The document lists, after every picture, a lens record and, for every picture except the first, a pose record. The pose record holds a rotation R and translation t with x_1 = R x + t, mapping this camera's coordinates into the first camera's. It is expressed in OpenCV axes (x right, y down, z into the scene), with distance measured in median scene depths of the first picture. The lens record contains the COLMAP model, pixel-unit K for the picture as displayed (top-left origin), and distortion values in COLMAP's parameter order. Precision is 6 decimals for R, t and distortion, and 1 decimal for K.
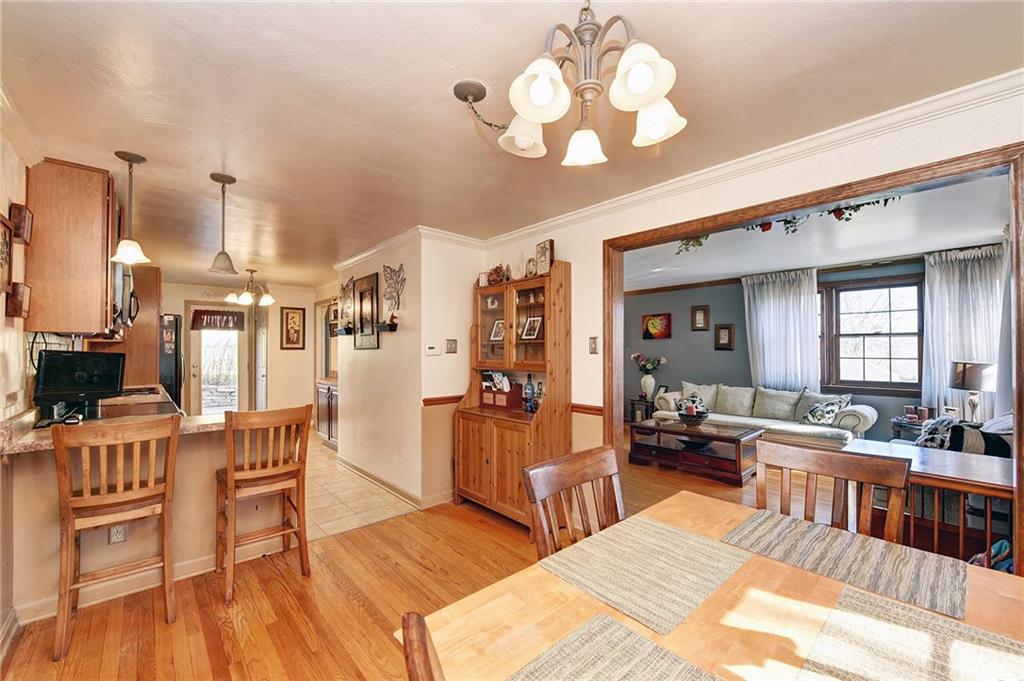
lens RADIAL K [[408.9, 0, 511.8], [0, 408.9, 345.4], [0, 0, 1]] dist [-0.000566, -0.000195]
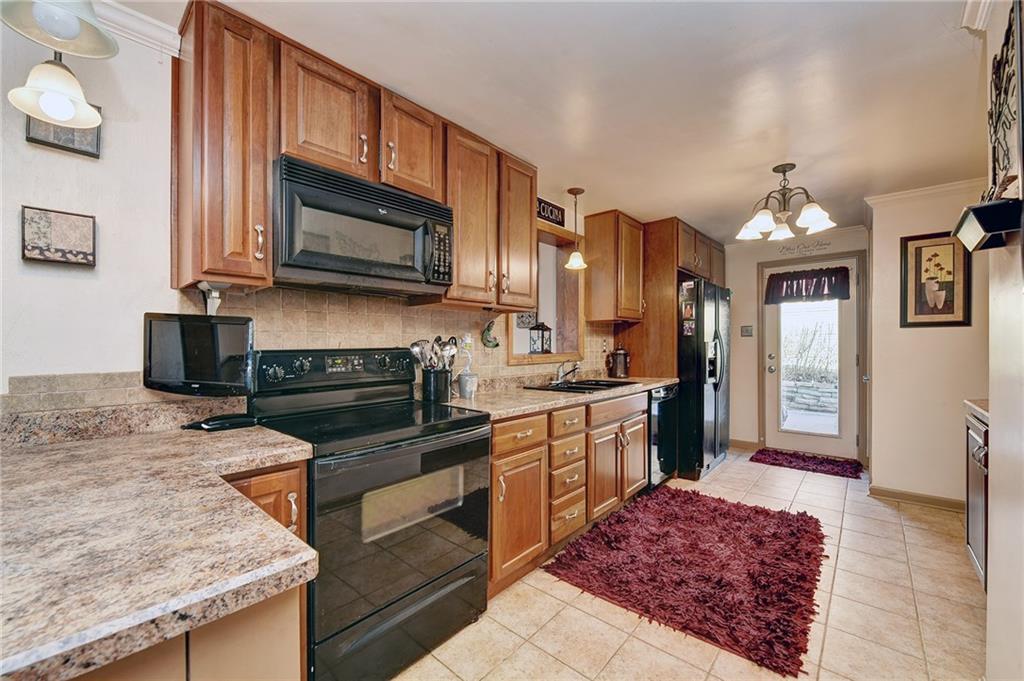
lens RADIAL K [[408.9, 0, 513.0], [0, 408.9, 342.0], [0, 0, 1]] dist [-0.000566, -0.000195]
pose [[0.113121, -0.005178, -0.993568, -0.138668], [0.014920, 0.999883, -0.003513, 0.022108], [0.993469, -0.014426, 0.113184, 0.484447]]
